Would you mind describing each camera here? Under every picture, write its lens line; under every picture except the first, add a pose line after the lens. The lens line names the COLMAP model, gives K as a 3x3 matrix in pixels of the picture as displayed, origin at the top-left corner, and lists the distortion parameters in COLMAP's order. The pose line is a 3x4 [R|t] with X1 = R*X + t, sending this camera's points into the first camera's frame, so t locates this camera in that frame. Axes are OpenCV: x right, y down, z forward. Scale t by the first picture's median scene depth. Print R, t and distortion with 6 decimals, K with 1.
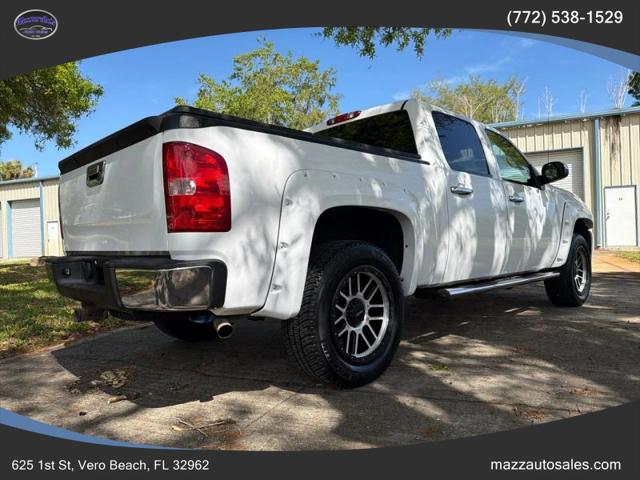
lens RADIAL K [[454.1, 0, 320.0], [0, 454.1, 240.0], [0, 0, 1]] dist [0.074961, -0.117835]
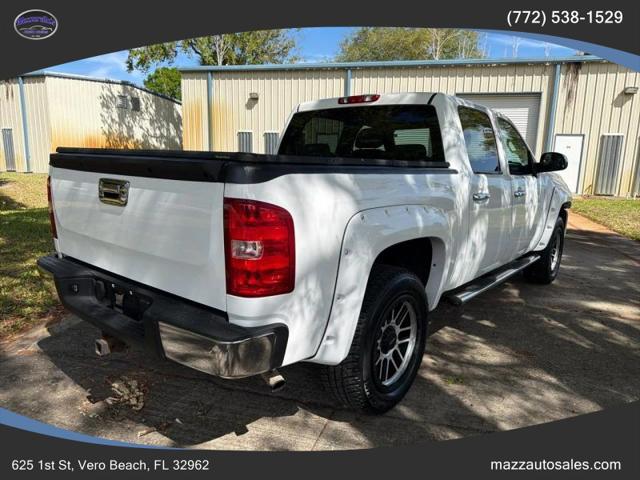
lens RADIAL K [[454.1, 0, 320.0], [0, 454.1, 240.0], [0, 0, 1]] dist [0.074961, -0.117835]
pose [[0.991038, 0.033037, 0.129434, -0.174443], [-0.055862, 0.982641, 0.176909, -0.189489], [-0.121342, -0.182554, 0.975679, 0.072273]]
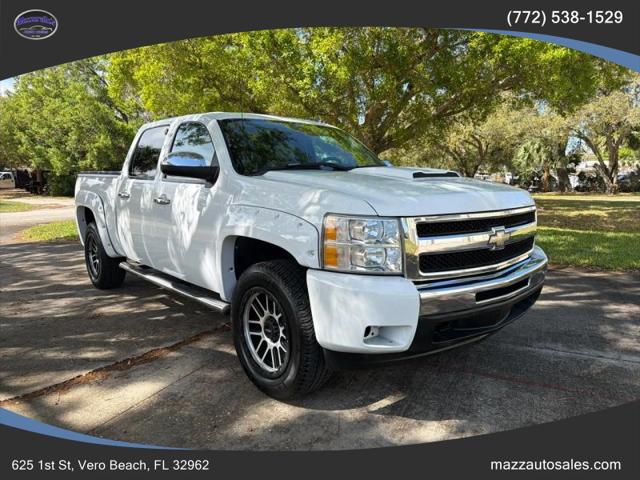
lens RADIAL K [[454.1, 0, 320.0], [0, 454.1, 240.0], [0, 0, 1]] dist [0.074961, -0.117835]
pose [[-0.051708, 0.165175, -0.984908, 1.800395], [0.005278, 0.986259, 0.165124, -0.218265], [0.998648, 0.003340, -0.051869, 1.819032]]
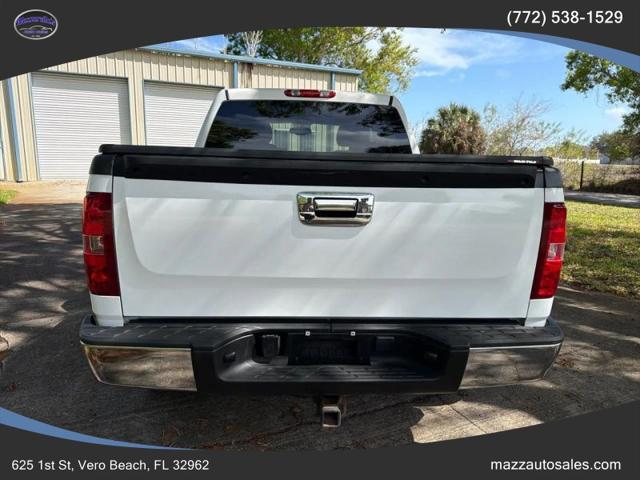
lens RADIAL K [[449.7, 0, 321.5], [0, 449.7, 241.2], [0, 0, 1]] dist [0.089914, -0.127397]
pose [[0.637243, -0.100387, 0.764097, -0.829082], [-0.044380, 0.985054, 0.166429, -0.168927], [-0.769384, -0.139966, 0.623264, 0.503645]]
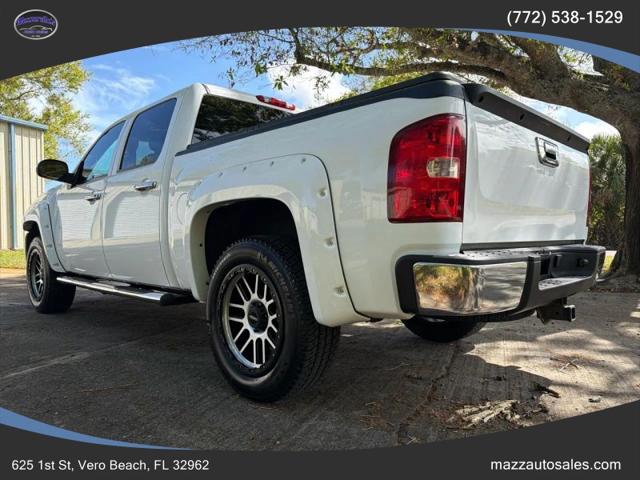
lens RADIAL K [[449.7, 0, 321.5], [0, 449.7, 241.2], [0, 0, 1]] dist [0.089914, -0.127397]
pose [[-0.037006, 0.013301, 0.999227, -1.110259], [0.004733, 0.999903, -0.013135, 0.029825], [-0.999304, 0.004243, -0.037065, 1.216665]]
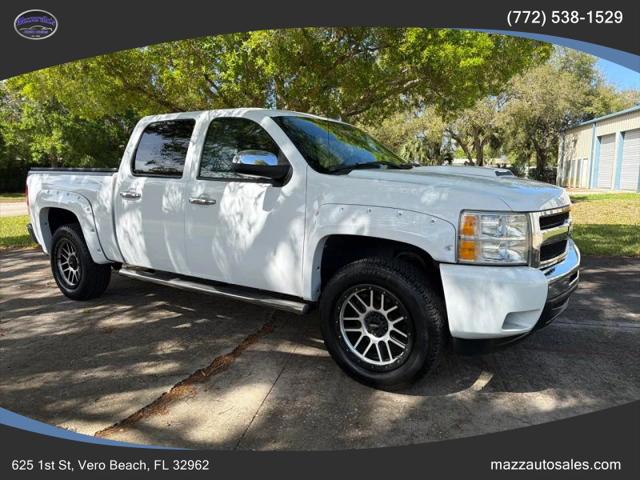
lens RADIAL K [[449.7, 0, 321.5], [0, 449.7, 241.2], [0, 0, 1]] dist [0.089914, -0.127397]
pose [[0.205772, 0.174609, -0.962896, 1.778668], [-0.002384, 0.984040, 0.177934, -0.225533], [0.978597, -0.034319, 0.202904, 1.381217]]
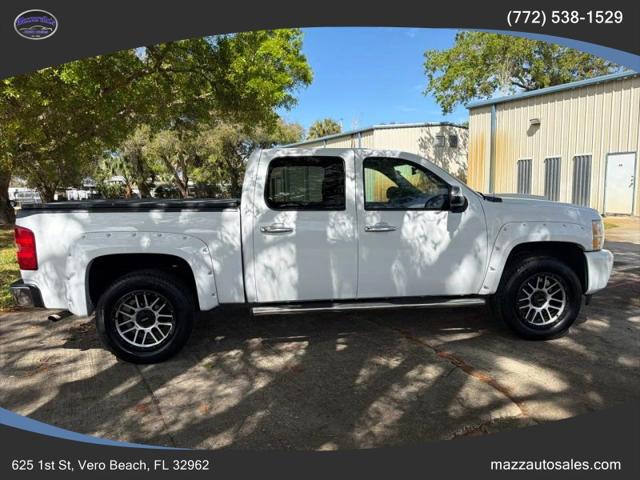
lens RADIAL K [[449.7, 0, 321.5], [0, 449.7, 241.2], [0, 0, 1]] dist [0.089914, -0.127397]
pose [[0.792119, 0.088490, -0.603918, 1.240828], [-0.002659, 0.989926, 0.141563, -0.271674], [0.610361, -0.110529, 0.784374, 0.155387]]
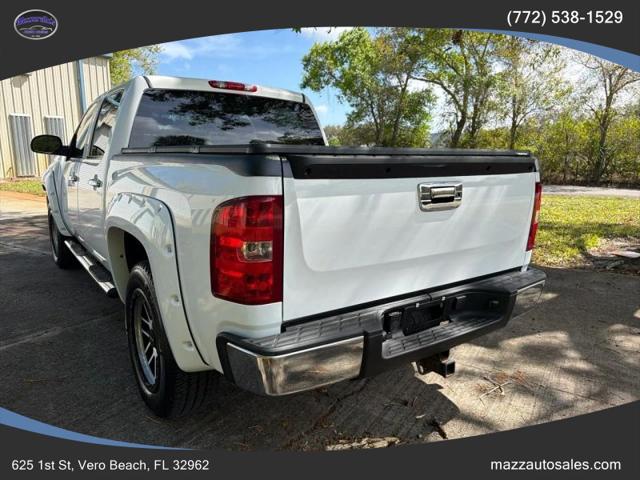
lens RADIAL K [[449.7, 0, 321.5], [0, 449.7, 241.2], [0, 0, 1]] dist [0.089914, -0.127397]
pose [[0.131177, -0.163068, 0.977856, -1.068542], [-0.020034, 0.985741, 0.167070, -0.158729], [-0.991156, -0.041507, 0.126040, 0.916851]]
